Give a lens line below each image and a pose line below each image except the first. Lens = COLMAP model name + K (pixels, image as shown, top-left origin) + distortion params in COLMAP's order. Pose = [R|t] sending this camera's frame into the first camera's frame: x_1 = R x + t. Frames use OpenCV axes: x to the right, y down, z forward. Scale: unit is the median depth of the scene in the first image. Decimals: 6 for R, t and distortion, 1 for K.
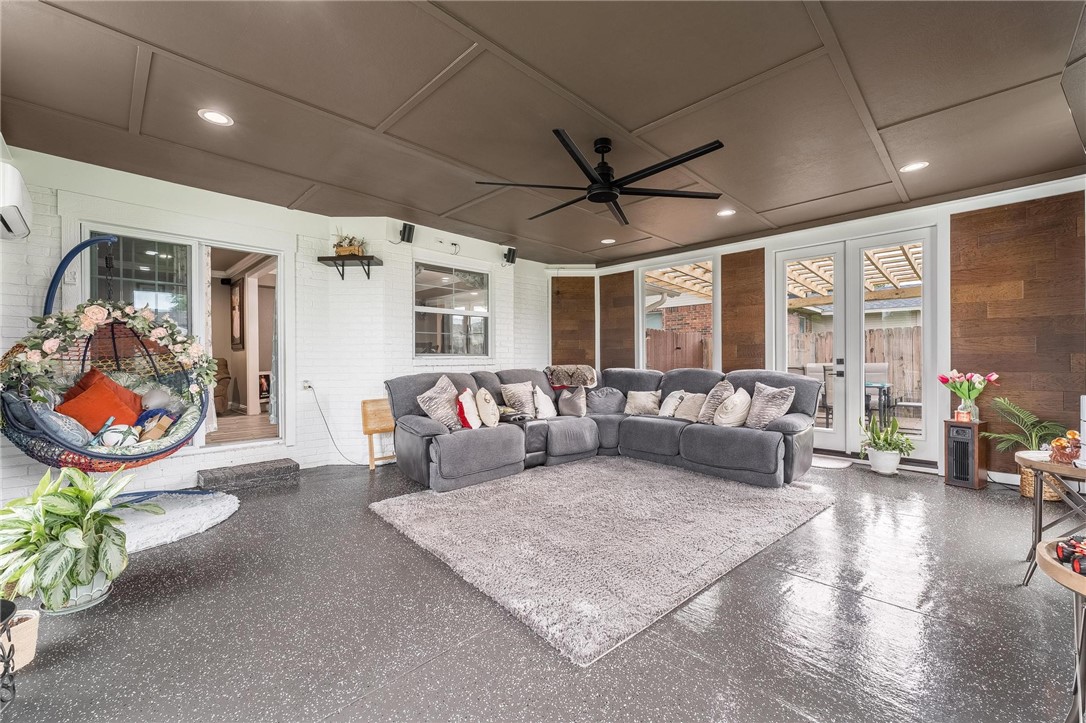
lens RADIAL K [[441.4, 0, 542.5], [0, 441.4, 358.7], [0, 0, 1]] dist [0.002077, -0.000036]
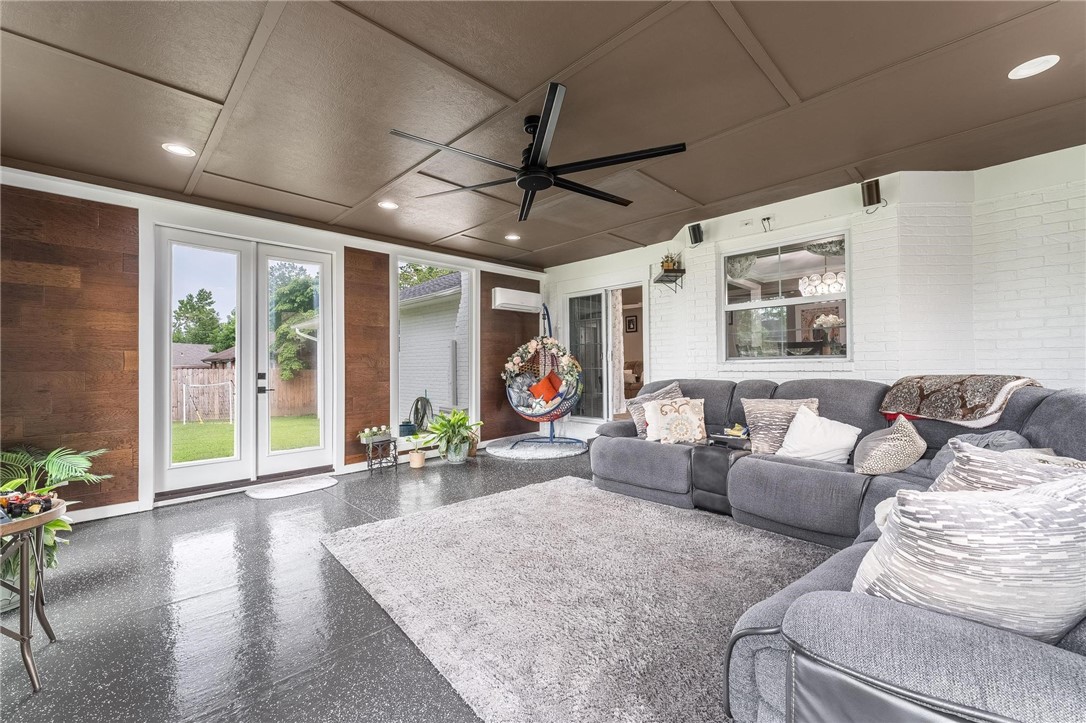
lens RADIAL K [[441.4, 0, 542.5], [0, 441.4, 358.7], [0, 0, 1]] dist [0.002077, -0.000036]
pose [[-0.002310, -0.012773, -0.999916, 0.550415], [0.015024, 0.999805, -0.012806, -0.003475], [0.999884, -0.015053, -0.002118, 0.547602]]
